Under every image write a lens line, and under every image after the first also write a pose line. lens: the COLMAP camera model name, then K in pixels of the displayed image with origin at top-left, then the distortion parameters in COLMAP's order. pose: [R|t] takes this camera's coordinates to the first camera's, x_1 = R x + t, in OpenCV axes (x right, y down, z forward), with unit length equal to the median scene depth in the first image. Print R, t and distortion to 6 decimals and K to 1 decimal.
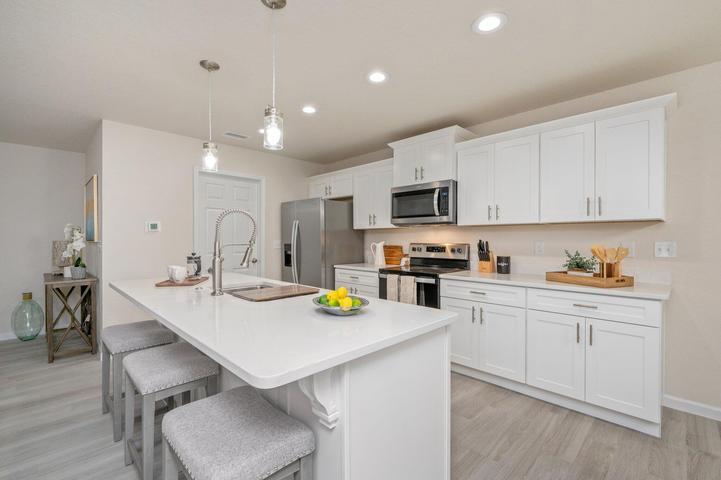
lens RADIAL K [[336.4, 0, 360.5], [0, 336.4, 240.0], [0, 0, 1]] dist [0.000877, 0.000050]
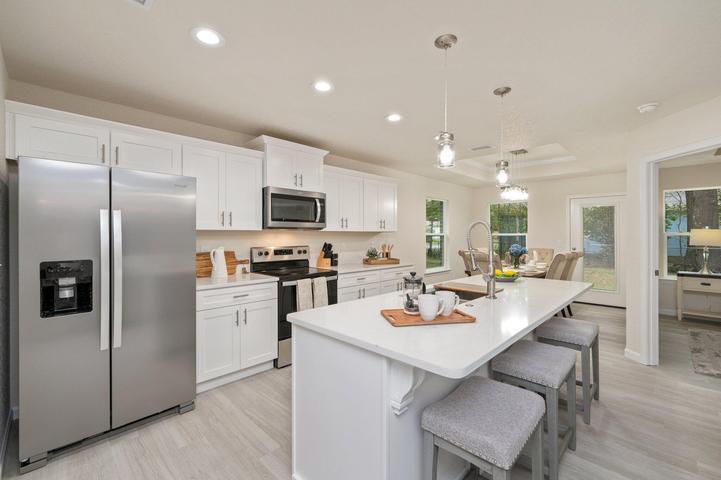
lens RADIAL K [[310.9, 0, 360.5], [0, 310.9, 240.0], [0, 0, 1]] dist [0.000175, -0.000051]
pose [[-0.036008, 0.006890, 0.999328, -0.794207], [0.021958, 0.999740, -0.006102, -0.000077], [-0.999110, 0.021724, -0.036150, 0.836947]]
